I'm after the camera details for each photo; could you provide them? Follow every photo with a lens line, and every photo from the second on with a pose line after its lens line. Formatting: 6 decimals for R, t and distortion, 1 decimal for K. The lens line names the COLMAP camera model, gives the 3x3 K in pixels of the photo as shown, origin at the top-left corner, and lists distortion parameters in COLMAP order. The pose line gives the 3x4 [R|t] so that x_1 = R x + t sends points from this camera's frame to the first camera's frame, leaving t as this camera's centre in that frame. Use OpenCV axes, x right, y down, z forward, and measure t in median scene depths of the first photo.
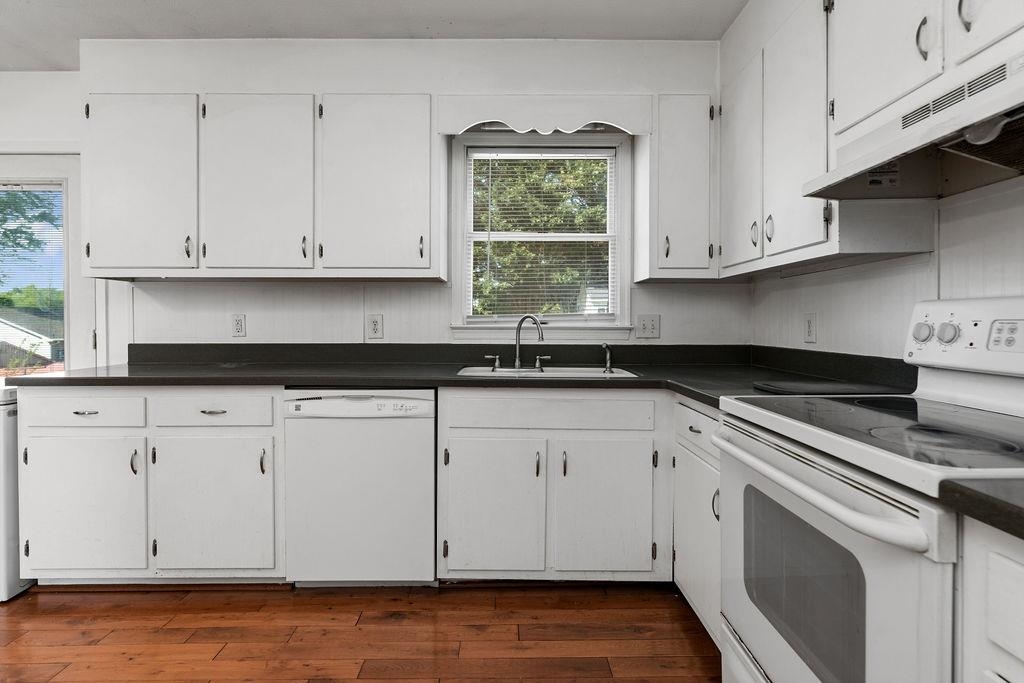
lens RADIAL K [[502.1, 0, 513.0], [0, 502.1, 328.2], [0, 0, 1]] dist [-0.004410, -0.000198]
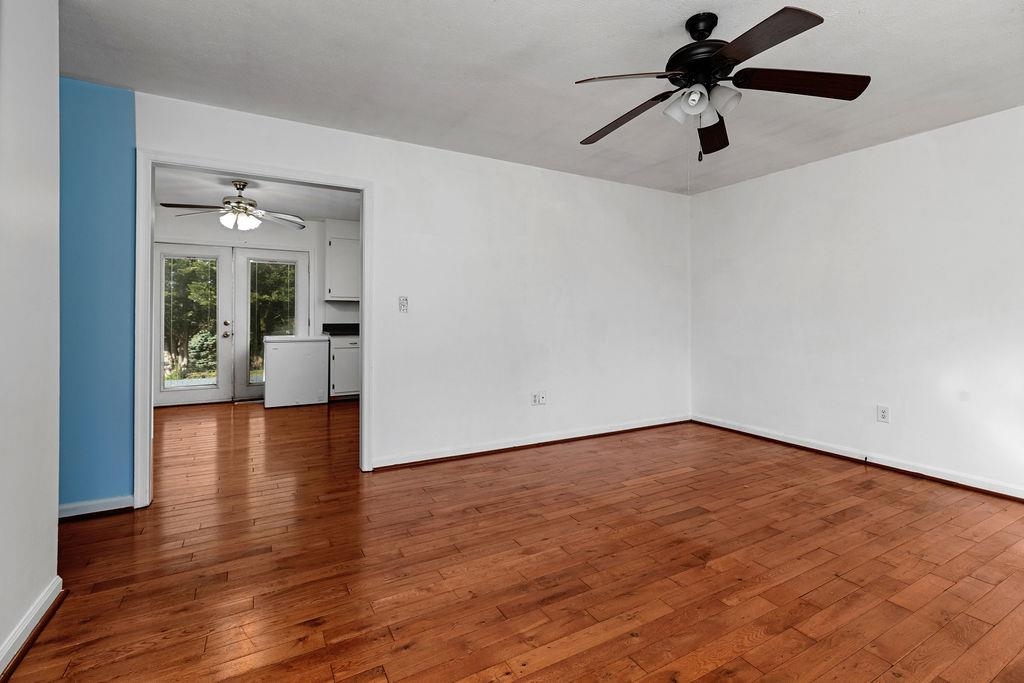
lens RADIAL K [[460.2, 0, 508.5], [0, 460.2, 317.2], [0, 0, 1]] dist [0.002541, -0.000121]
pose [[0.876782, 0.003722, 0.480873, -1.226724], [-0.001426, 0.999986, -0.005140, 0.007771], [-0.480885, 0.003822, 0.876775, -1.854369]]
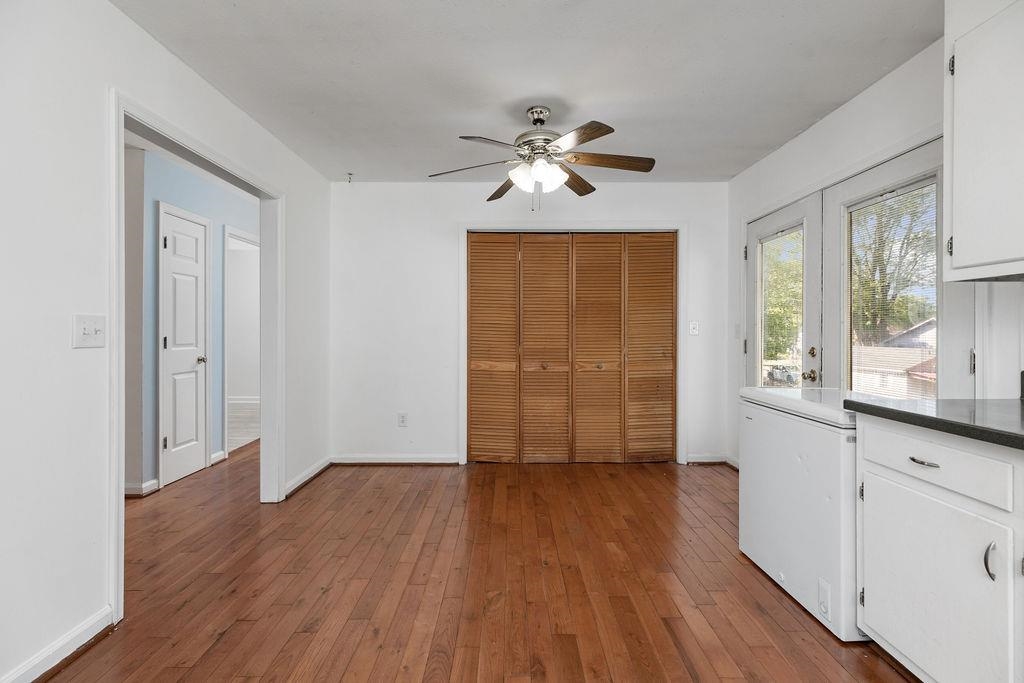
lens RADIAL K [[458.2, 0, 511.2], [0, 458.2, 331.7], [0, 0, 1]] dist [0.002248, 0.000037]
pose [[-0.005134, 0.002716, -0.999983, -0.139179], [-0.011263, 0.999933, 0.002774, -0.019663], [0.999923, 0.011277, -0.005103, 0.330023]]
